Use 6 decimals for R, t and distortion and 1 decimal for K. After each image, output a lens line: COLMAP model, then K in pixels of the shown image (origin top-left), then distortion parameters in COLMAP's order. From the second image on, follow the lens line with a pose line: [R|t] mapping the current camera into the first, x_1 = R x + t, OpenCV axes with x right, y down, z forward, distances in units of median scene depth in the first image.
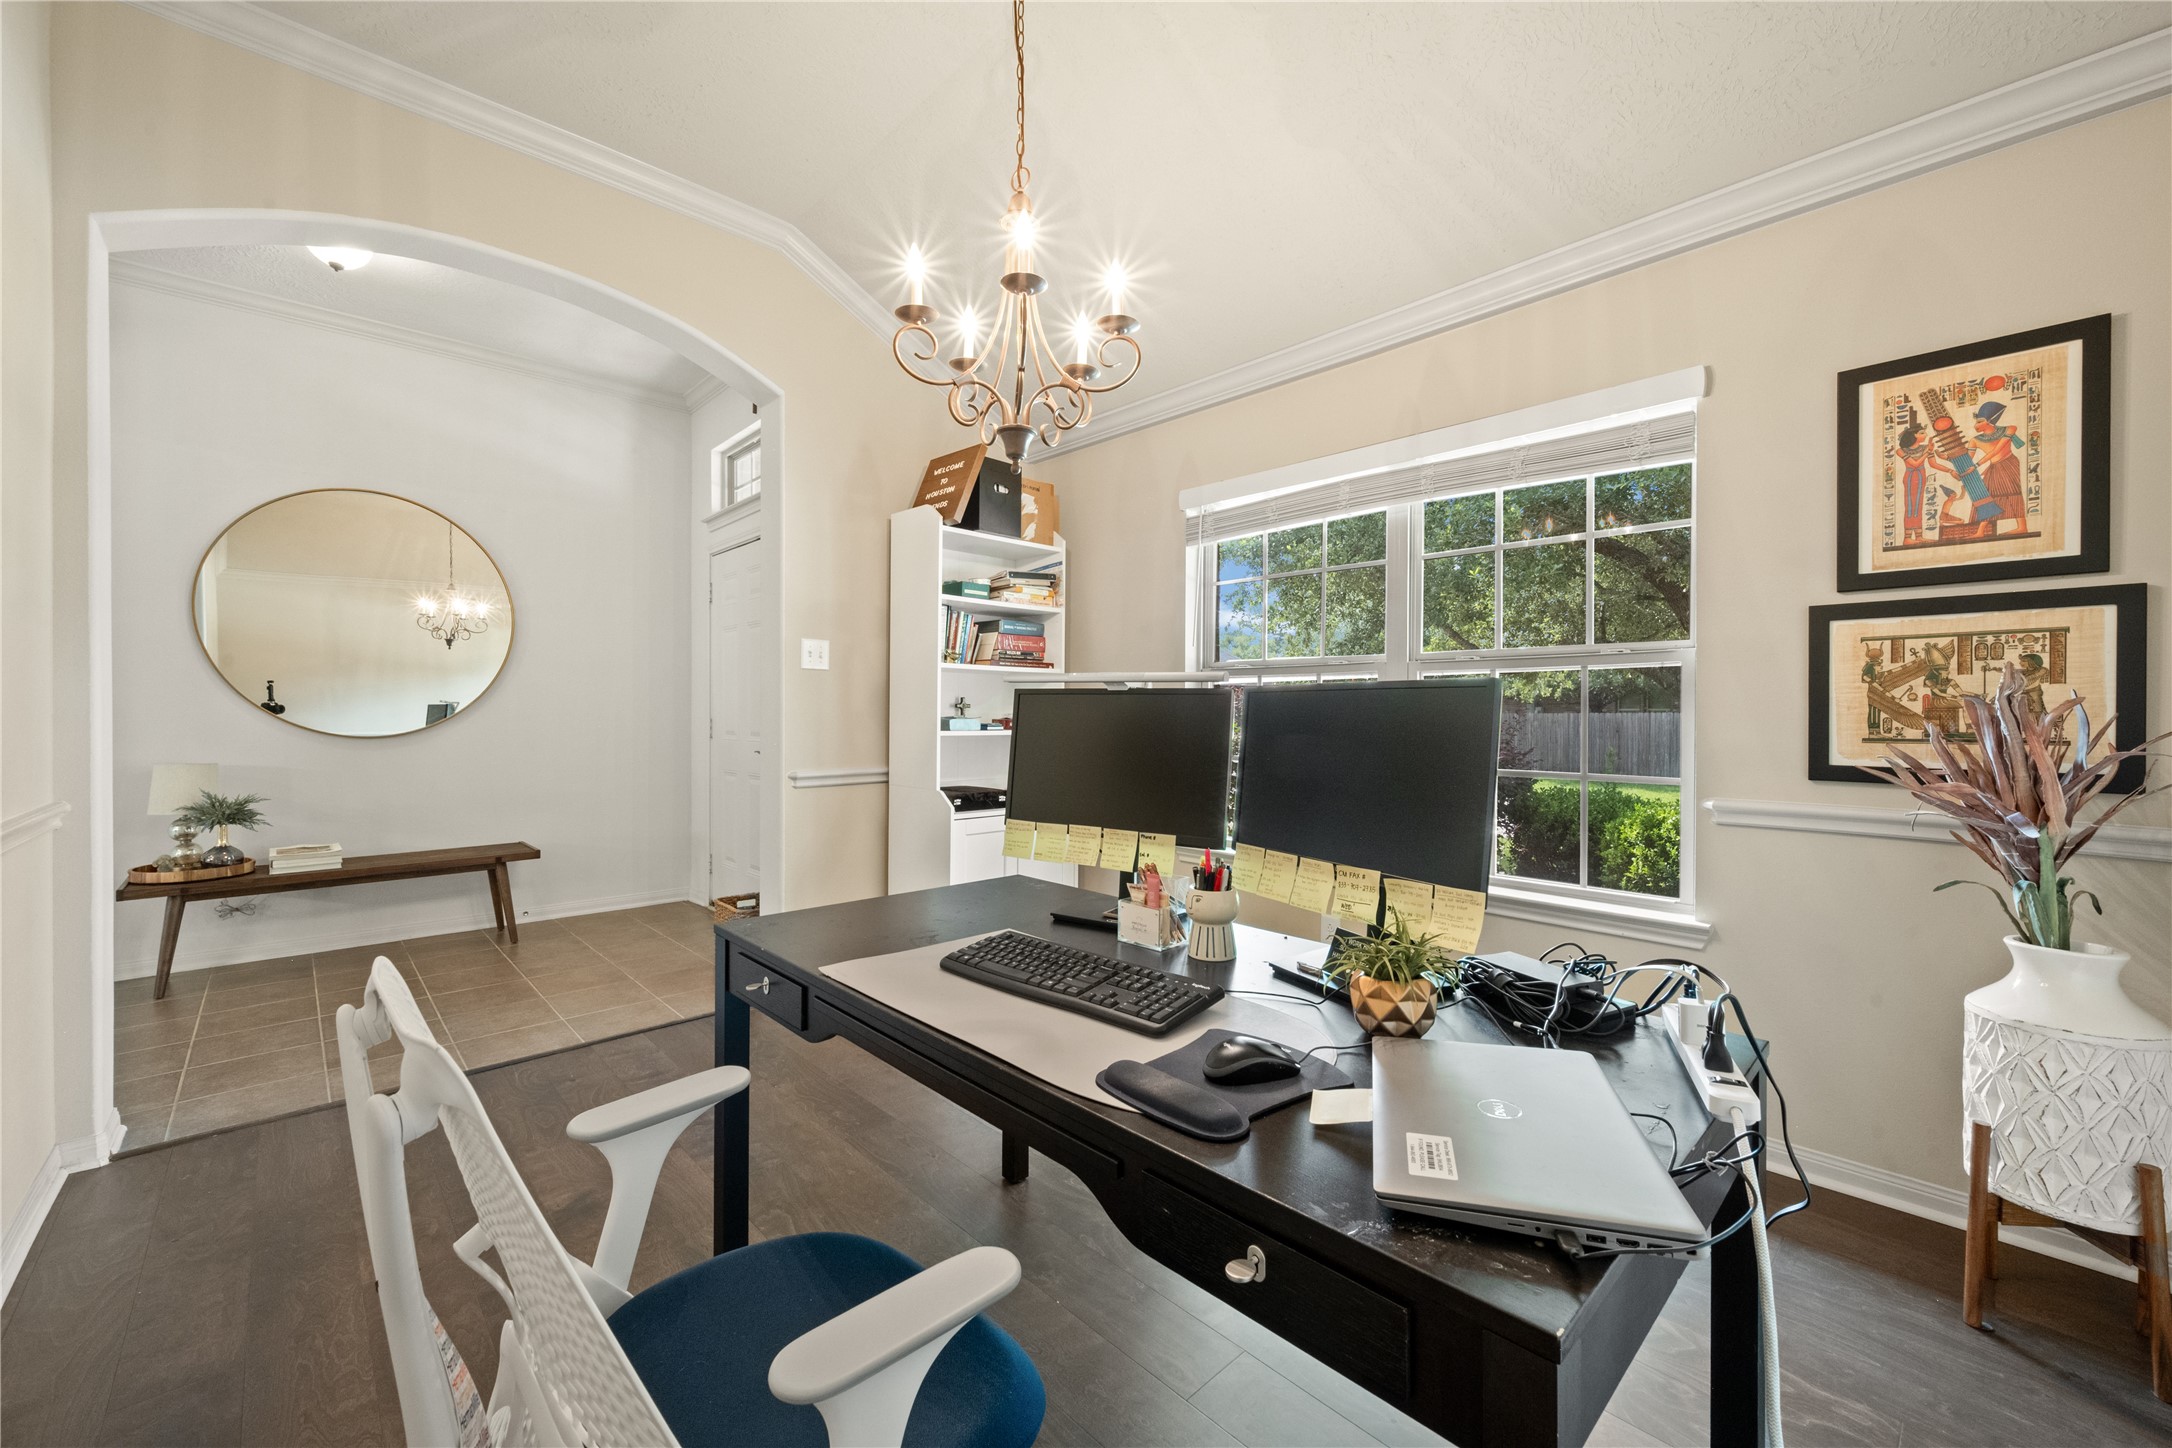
lens RADIAL K [[868.1, 0, 1086.3], [0, 868.1, 728.8], [0, 0, 1]] dist [-0.000557, 0.000568]
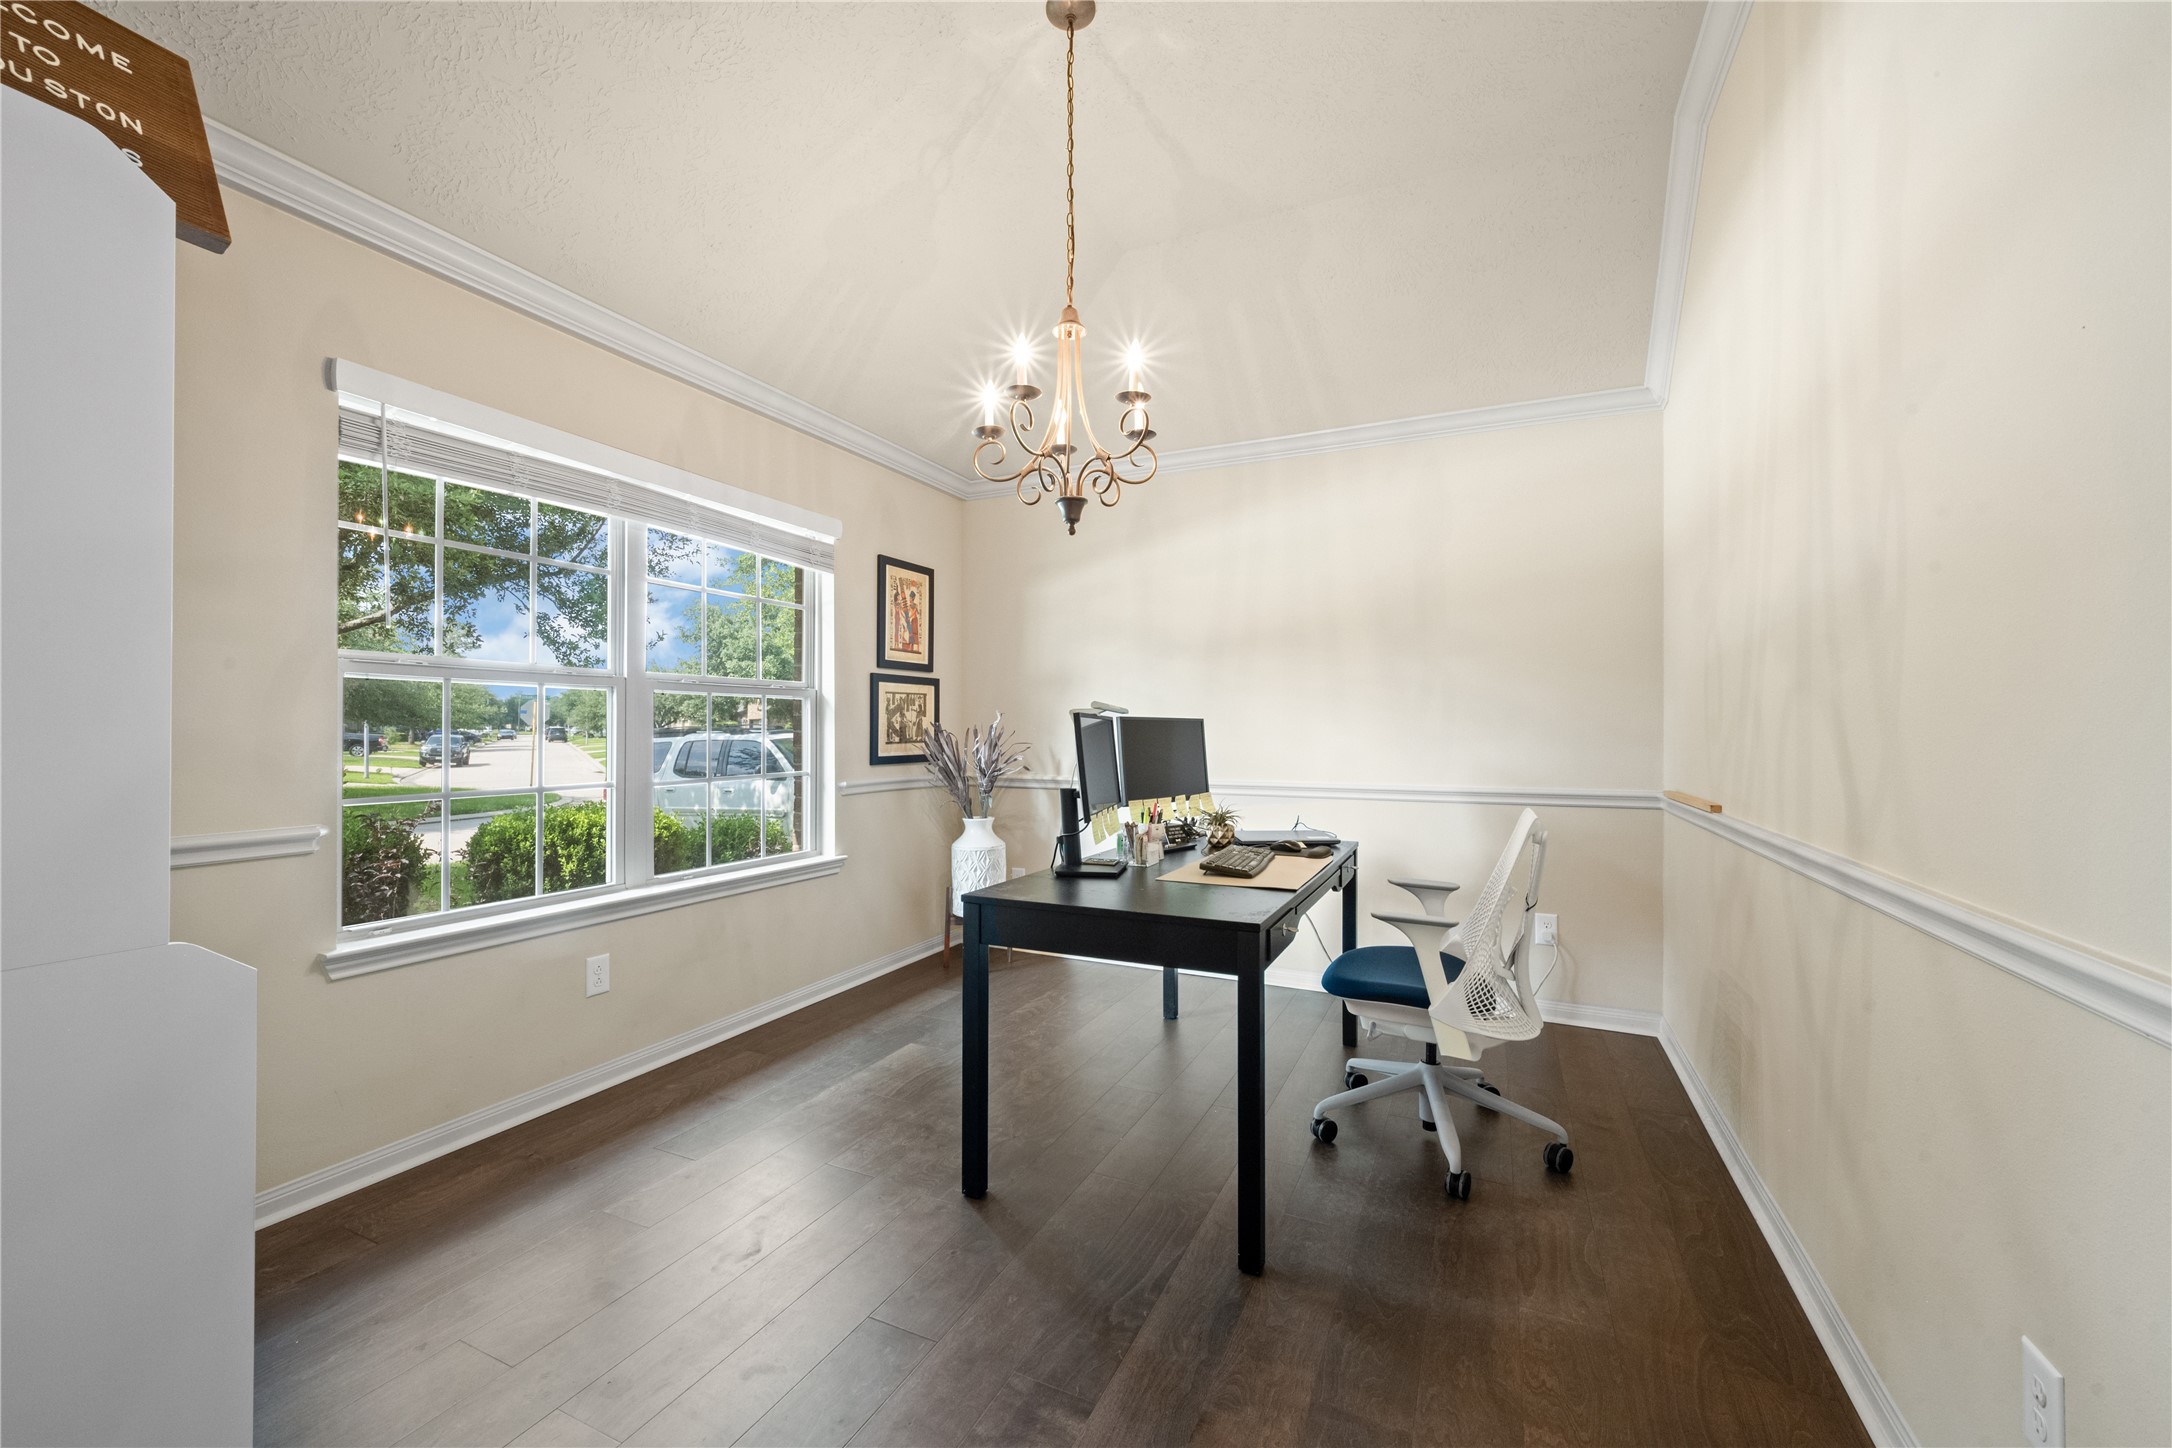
lens RADIAL K [[868.1, 0, 1086.3], [0, 868.1, 728.8], [0, 0, 1]] dist [-0.000557, 0.000568]
pose [[-0.380366, -0.000722, 0.924836, -1.147841], [0.019086, 0.999781, 0.008631, -0.029711], [-0.924639, 0.020934, -0.380269, 1.375807]]
